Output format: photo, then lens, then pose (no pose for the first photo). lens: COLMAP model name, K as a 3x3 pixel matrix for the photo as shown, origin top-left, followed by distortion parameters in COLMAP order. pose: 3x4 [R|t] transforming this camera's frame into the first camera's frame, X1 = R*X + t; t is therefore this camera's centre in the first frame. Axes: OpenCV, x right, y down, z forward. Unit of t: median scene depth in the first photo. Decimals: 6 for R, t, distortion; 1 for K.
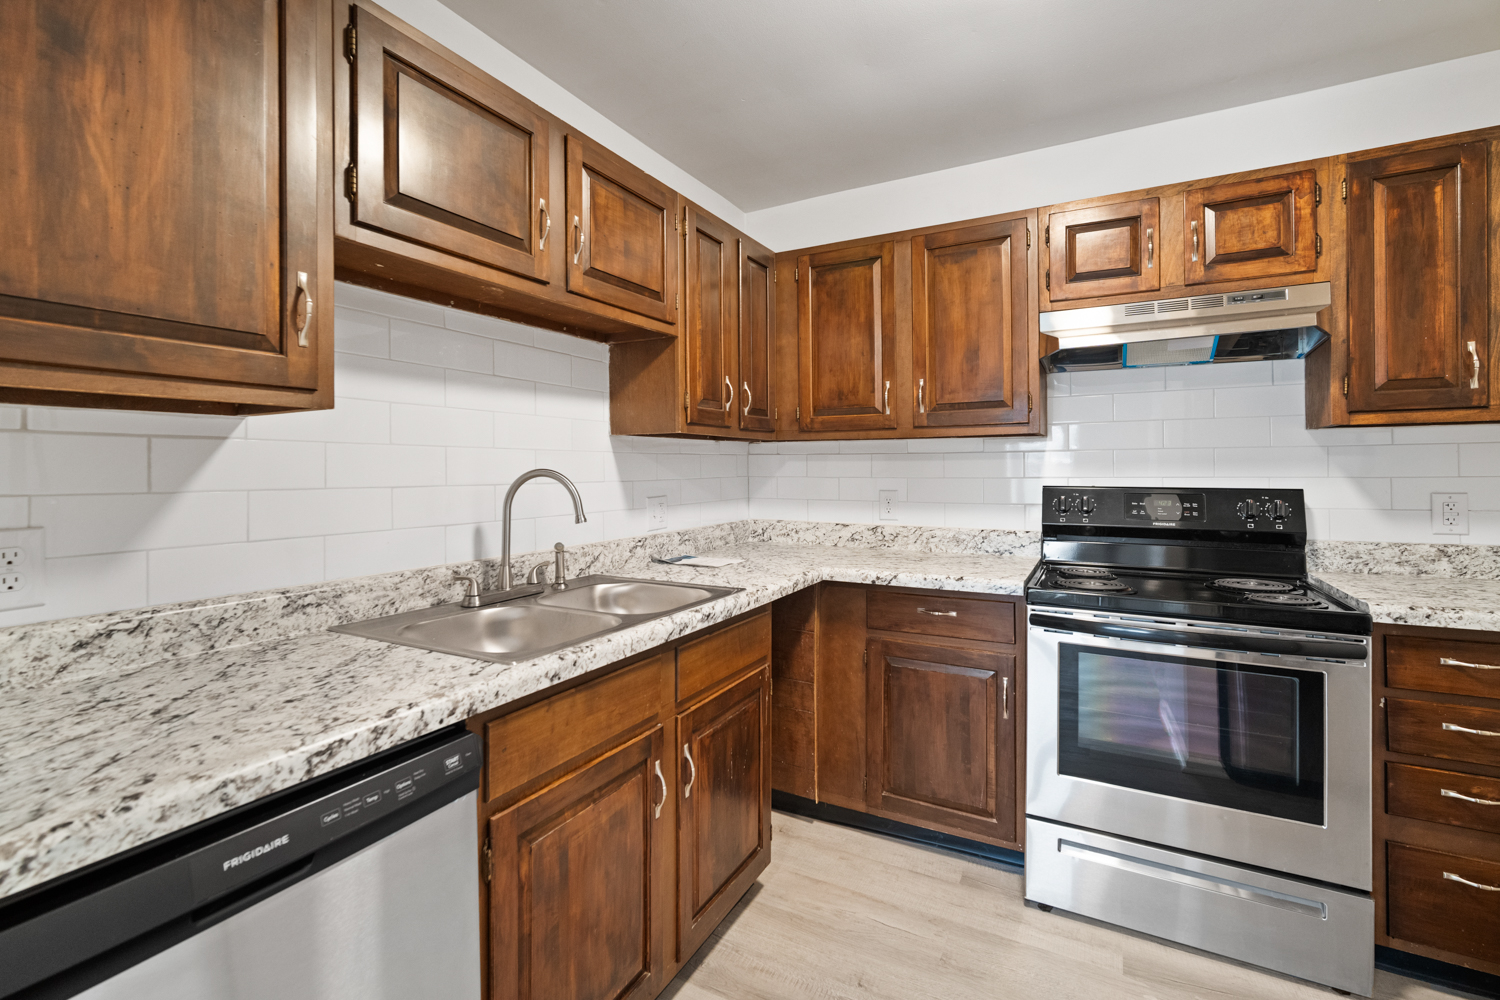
lens RADIAL K [[663.5, 0, 749.6], [0, 663.5, 469.6], [0, 0, 1]] dist [-0.000058, -0.000002]
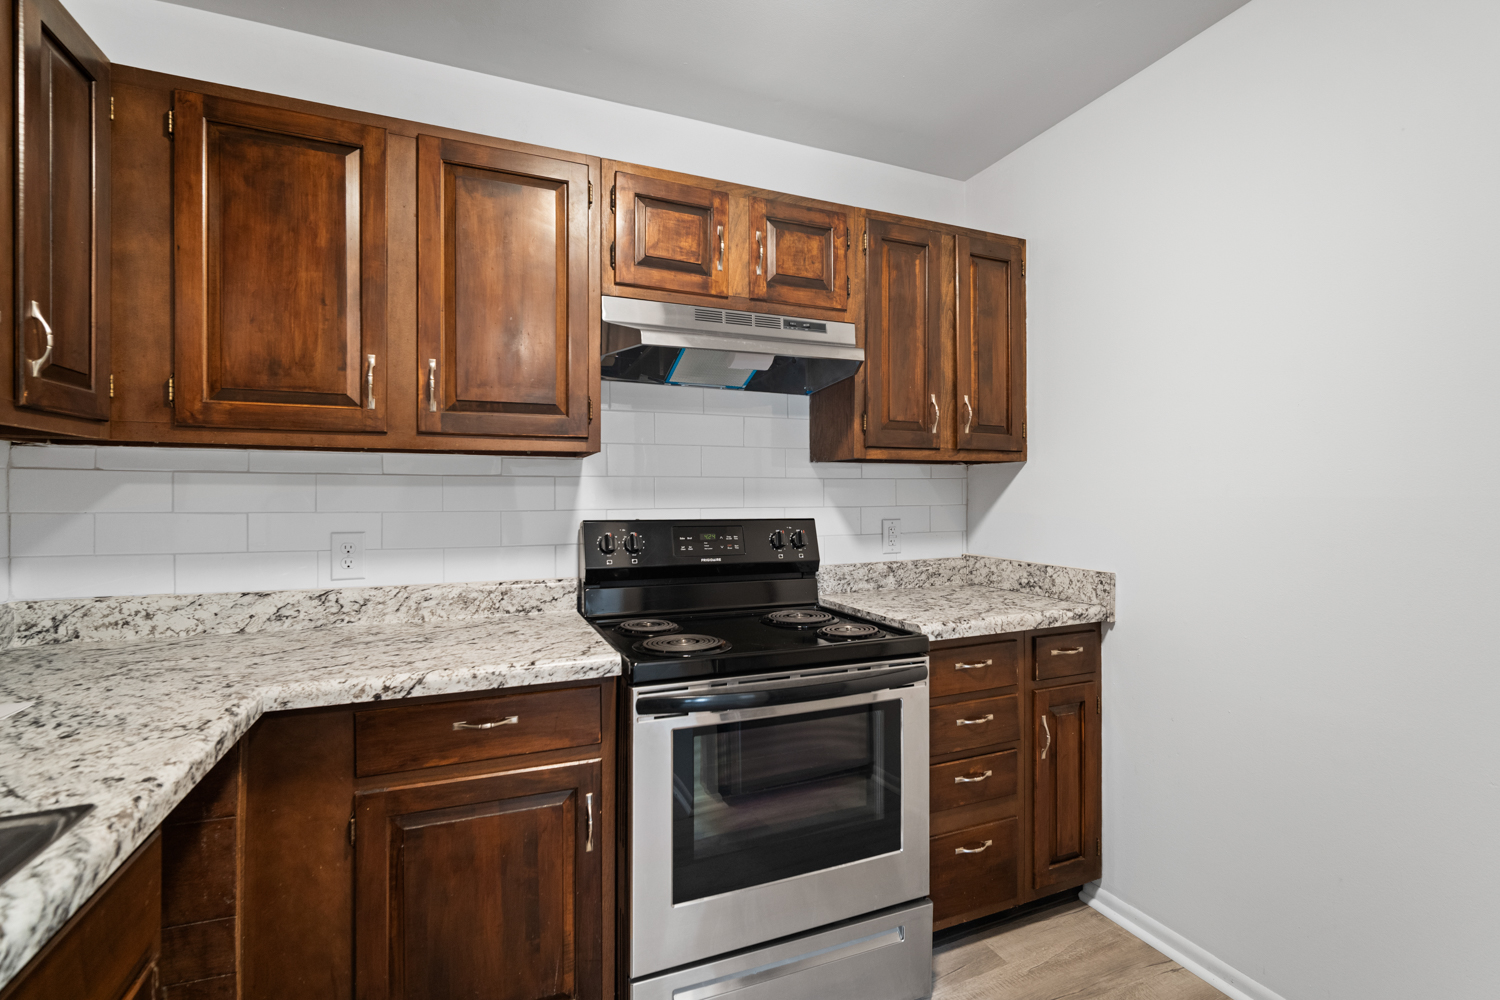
lens RADIAL K [[670.8, 0, 749.8], [0, 670.8, 497.2], [0, 0, 1]] dist [-0.011938, 0.004336]
pose [[0.626189, 0.004489, 0.779658, -0.061348], [-0.000354, 0.999985, -0.005474, 0.001415], [-0.779671, 0.003151, 0.626181, 0.399930]]
